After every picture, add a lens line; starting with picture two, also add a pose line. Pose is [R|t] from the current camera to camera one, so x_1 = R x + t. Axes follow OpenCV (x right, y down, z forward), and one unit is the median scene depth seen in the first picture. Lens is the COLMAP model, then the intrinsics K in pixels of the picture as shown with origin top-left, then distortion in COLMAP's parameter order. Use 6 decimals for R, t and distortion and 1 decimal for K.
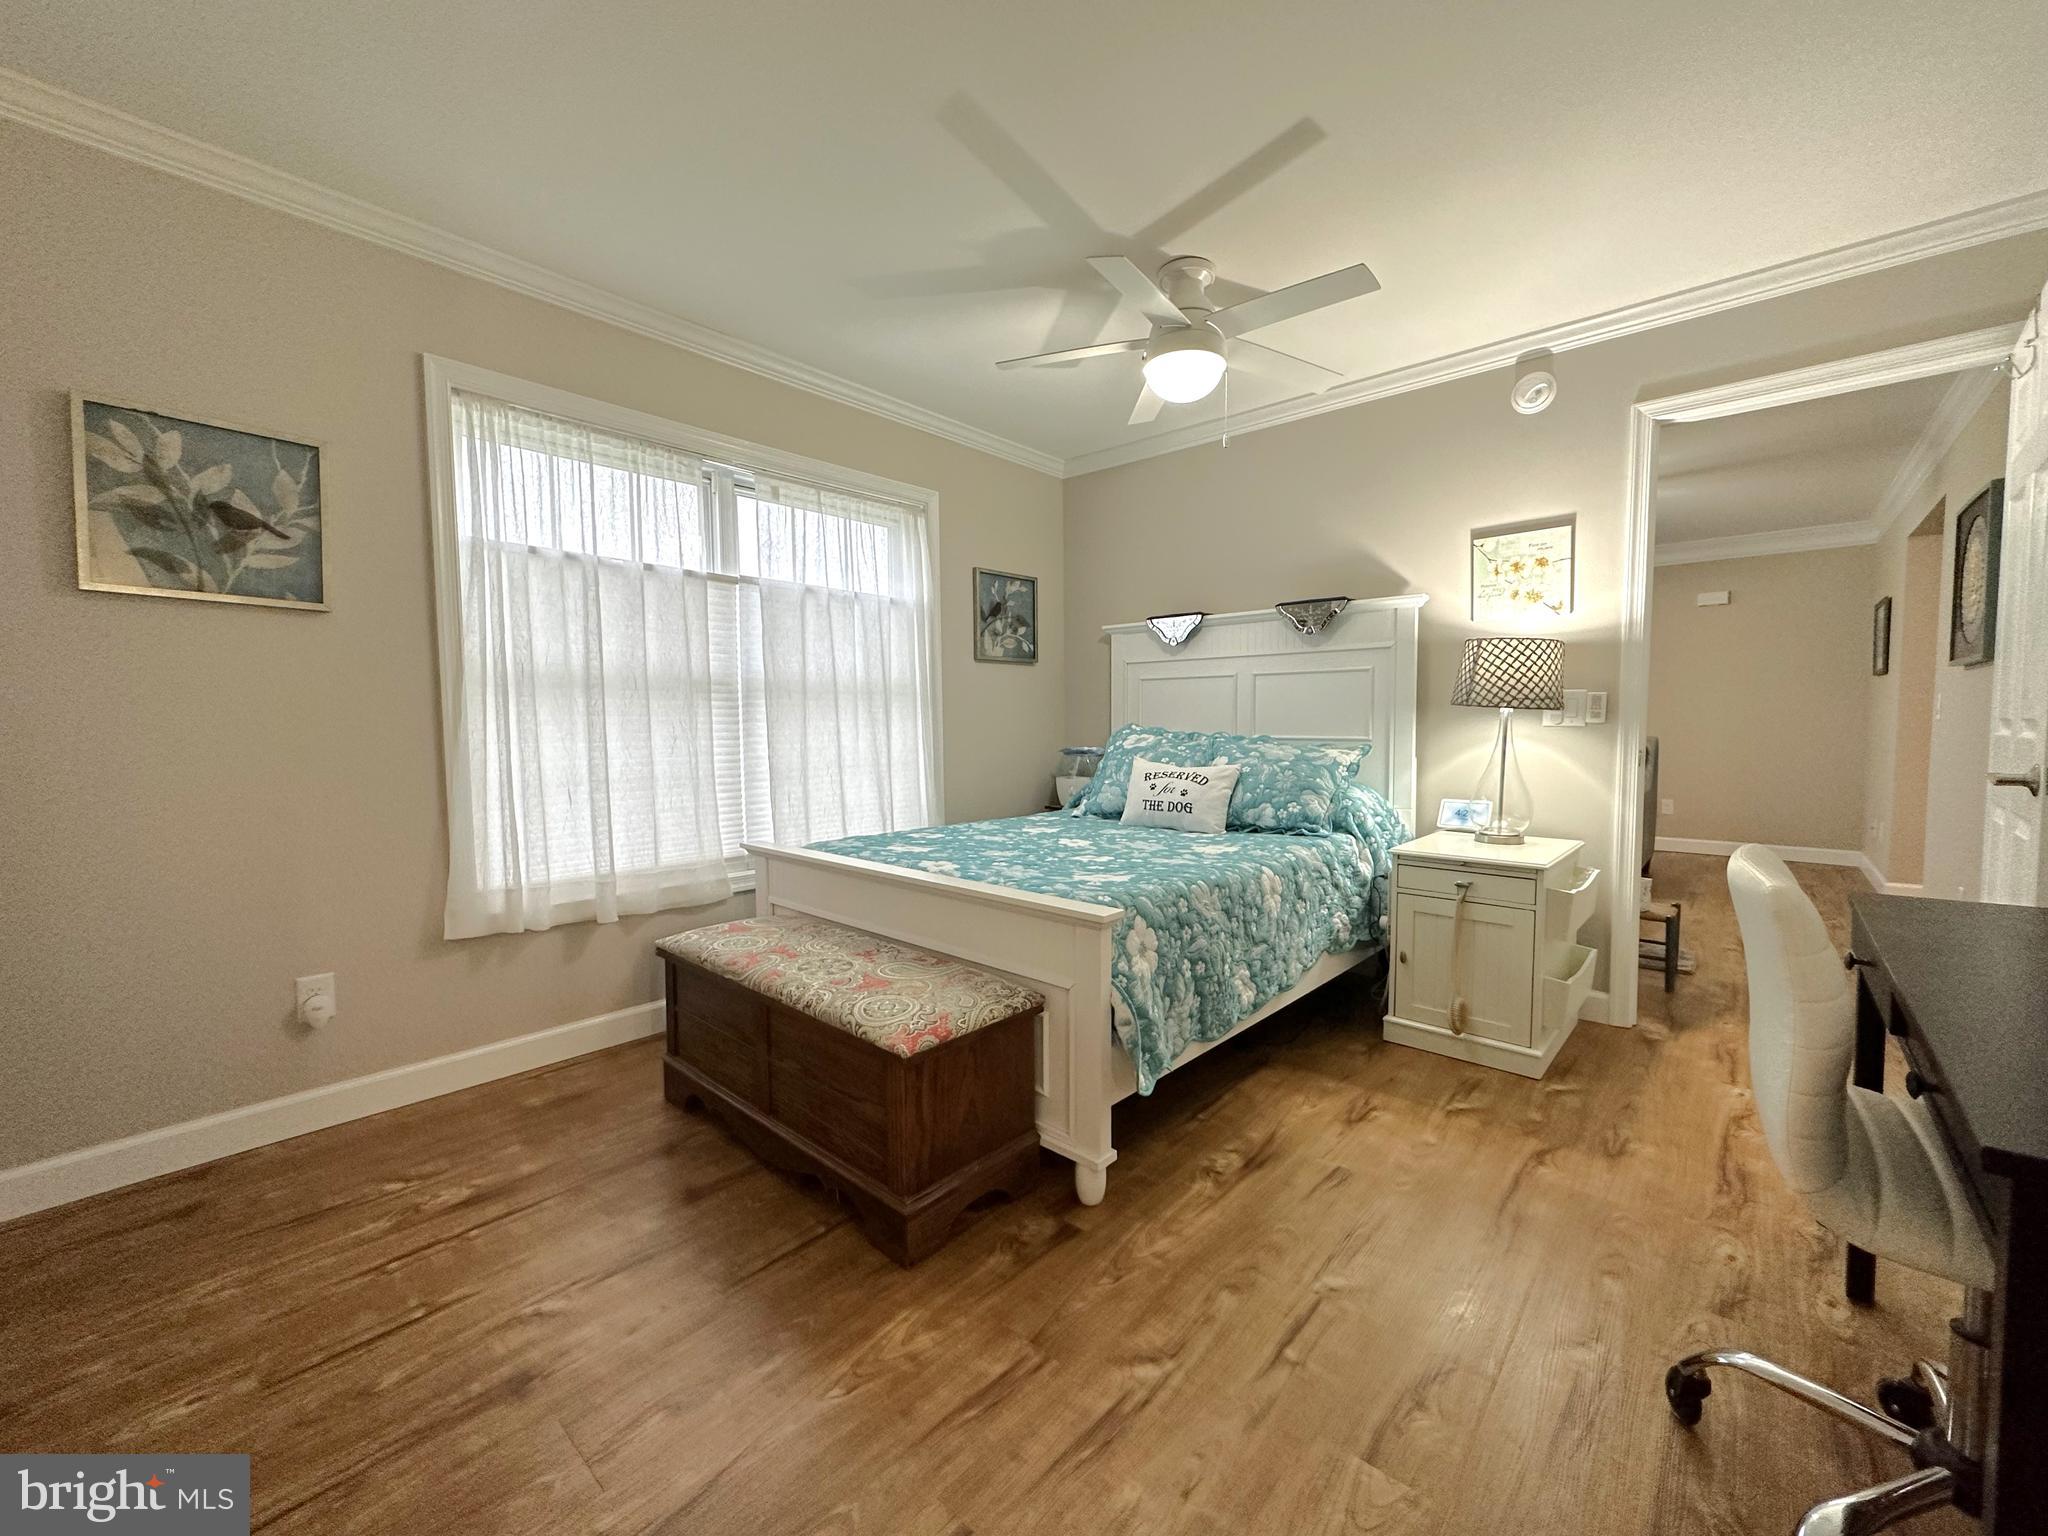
lens RADIAL K [[829.3, 0, 1020.0], [0, 829.3, 772.0], [0, 0, 1]] dist [-0.003928, 0.000748]
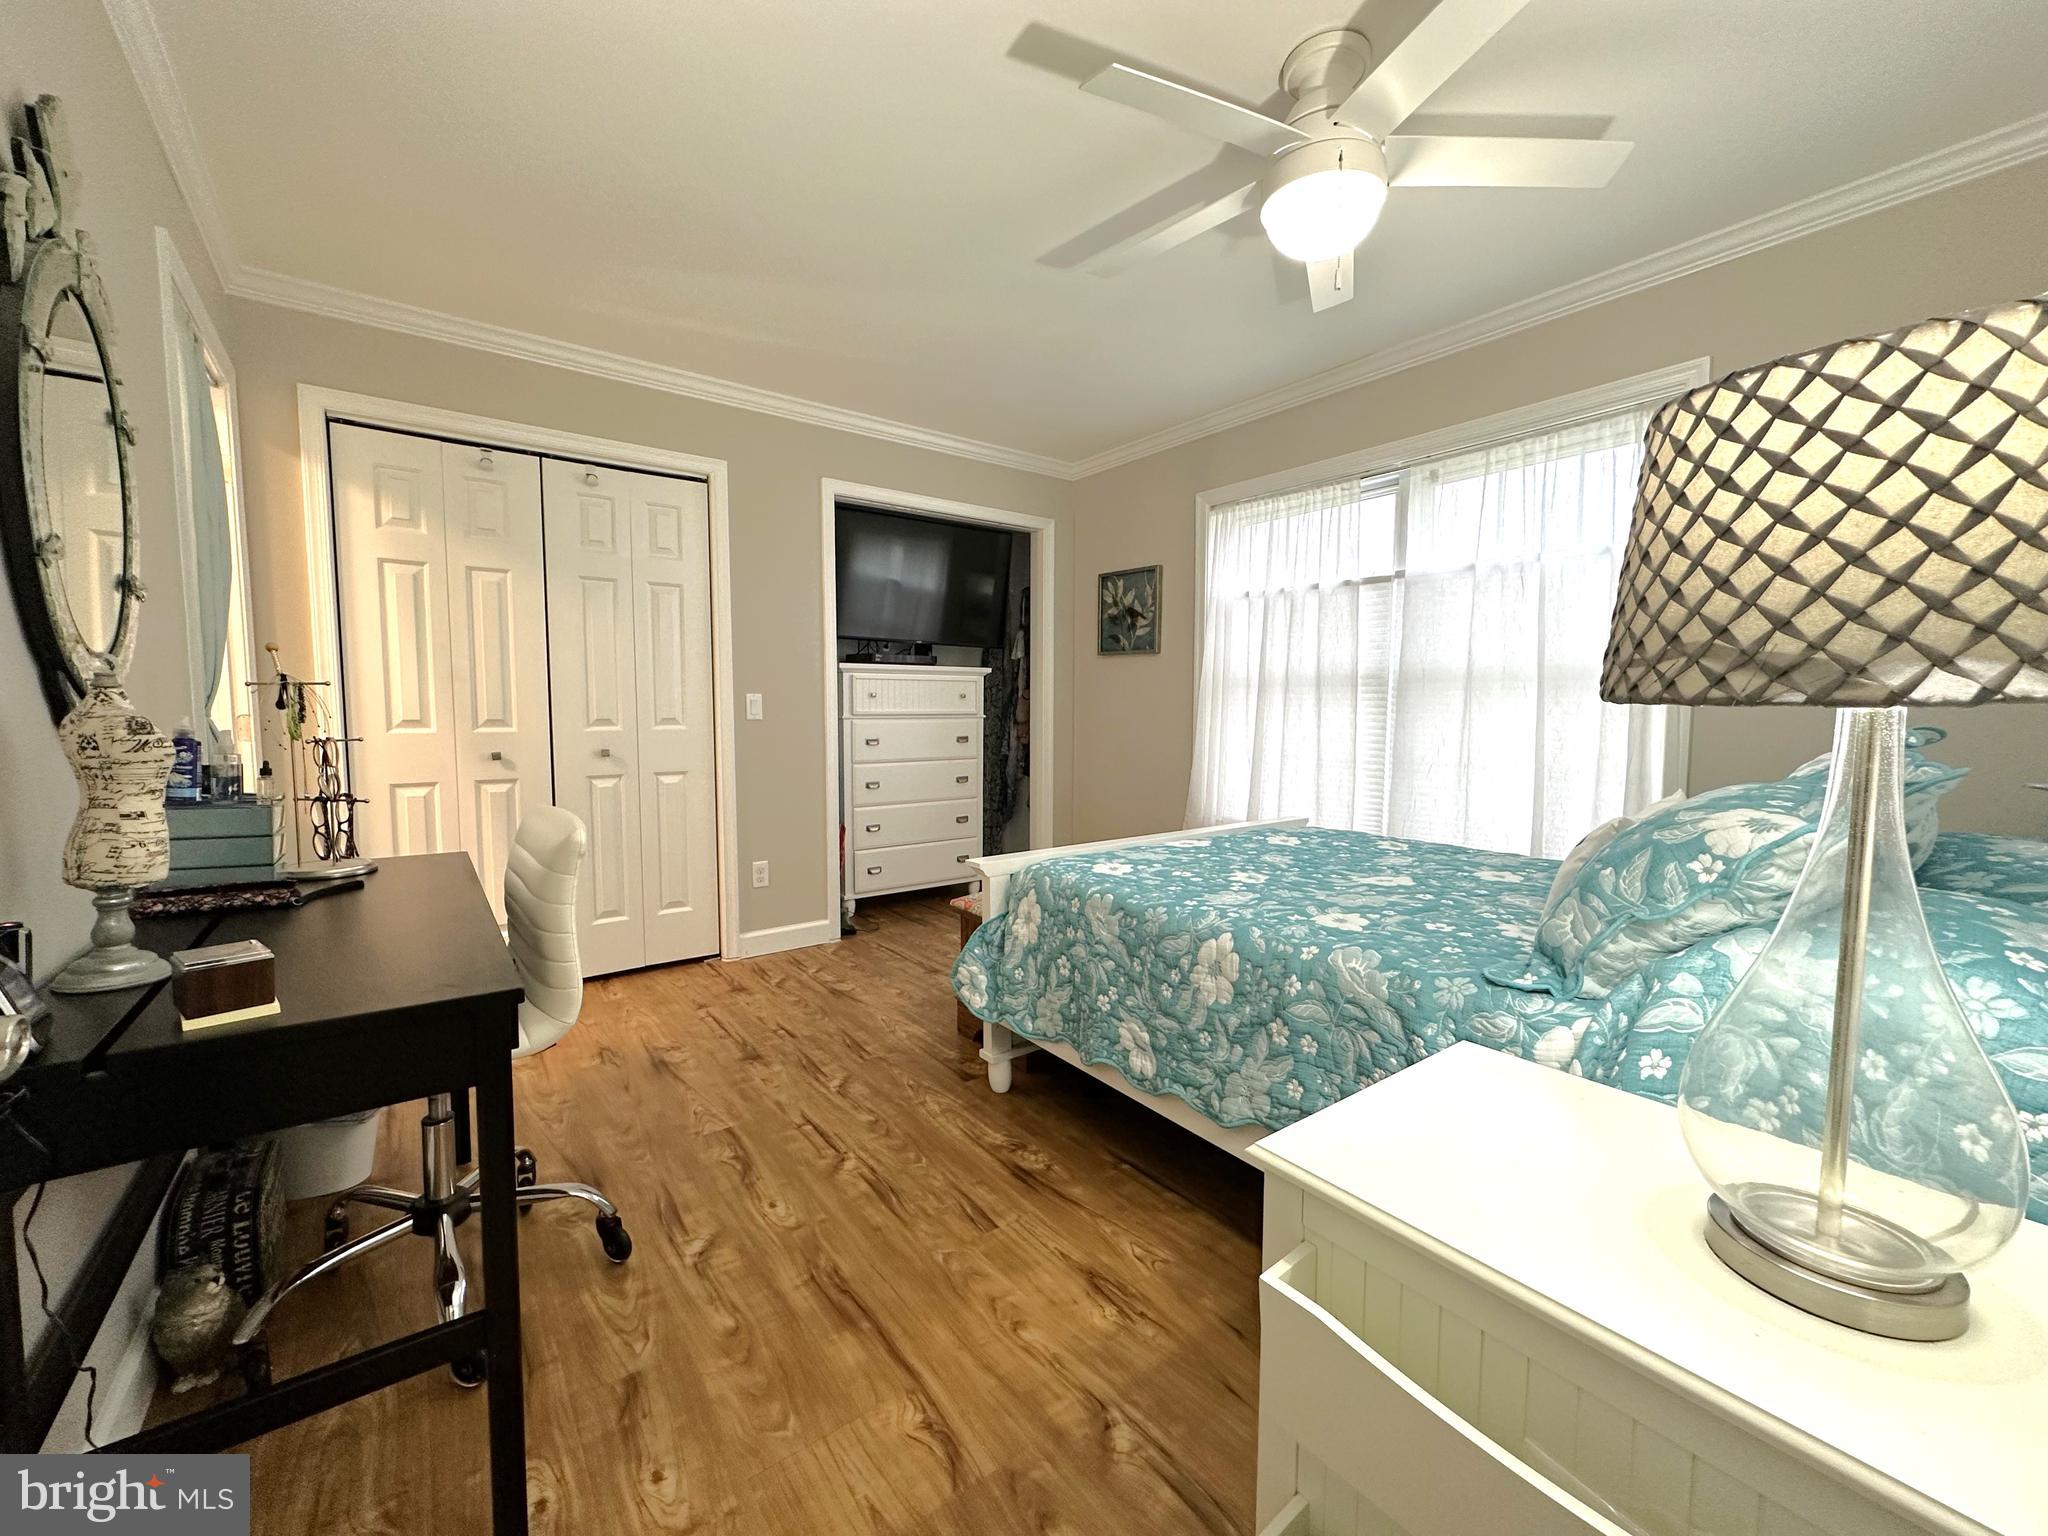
lens RADIAL K [[829.3, 0, 1026.1], [0, 829.3, 763.4], [0, 0, 1]] dist [-0.003928, 0.000748]
pose [[-0.202677, 0.074536, -0.976405, 1.050607], [-0.059313, 0.994334, 0.088217, -0.082245], [0.977448, 0.075793, -0.197107, 1.018025]]
